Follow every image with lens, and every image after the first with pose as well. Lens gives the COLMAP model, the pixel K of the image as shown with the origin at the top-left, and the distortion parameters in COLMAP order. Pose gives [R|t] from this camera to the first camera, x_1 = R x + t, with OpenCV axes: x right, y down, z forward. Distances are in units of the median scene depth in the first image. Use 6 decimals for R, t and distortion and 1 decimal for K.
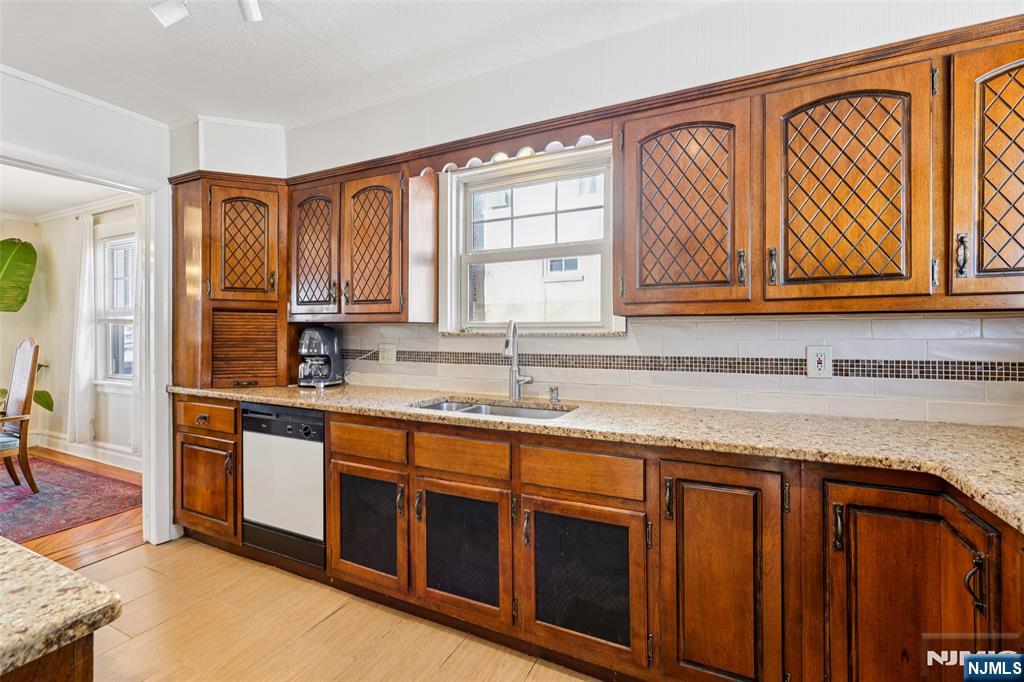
lens RADIAL K [[444.7, 0, 513.5], [0, 444.7, 336.2], [0, 0, 1]] dist [-0.002415, -0.000531]
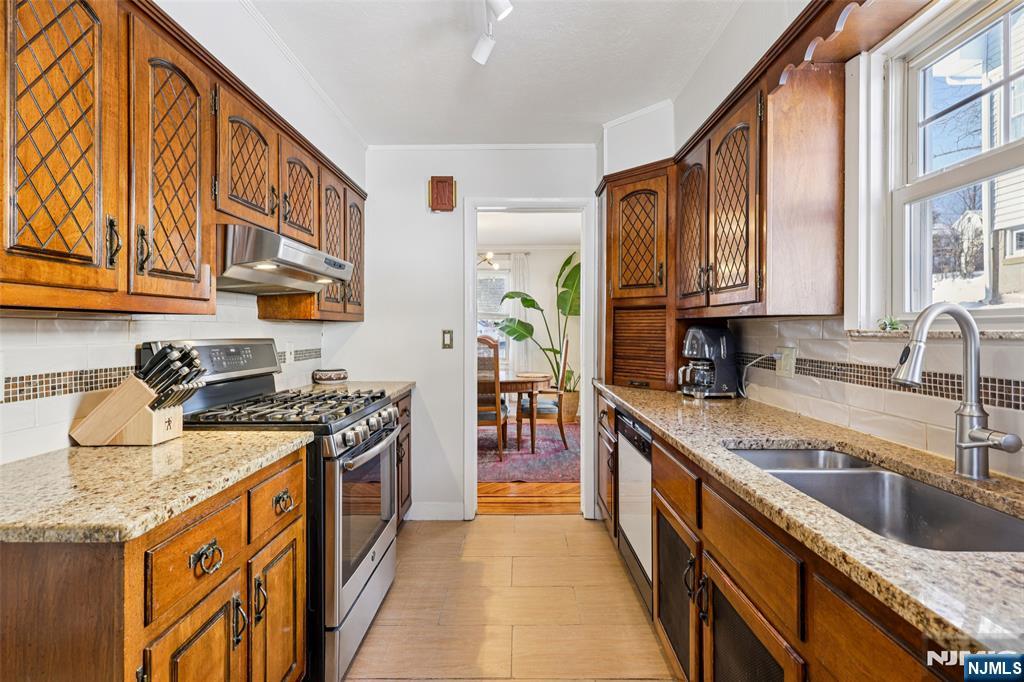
lens RADIAL K [[472.8, 0, 514.3], [0, 472.8, 331.8], [0, 0, 1]] dist [0.004312, 0.000160]
pose [[0.436940, 0.003561, -0.899484, 0.200969], [-0.010612, 0.999943, -0.001197, -0.002104], [0.899428, 0.010068, 0.436953, 0.312658]]
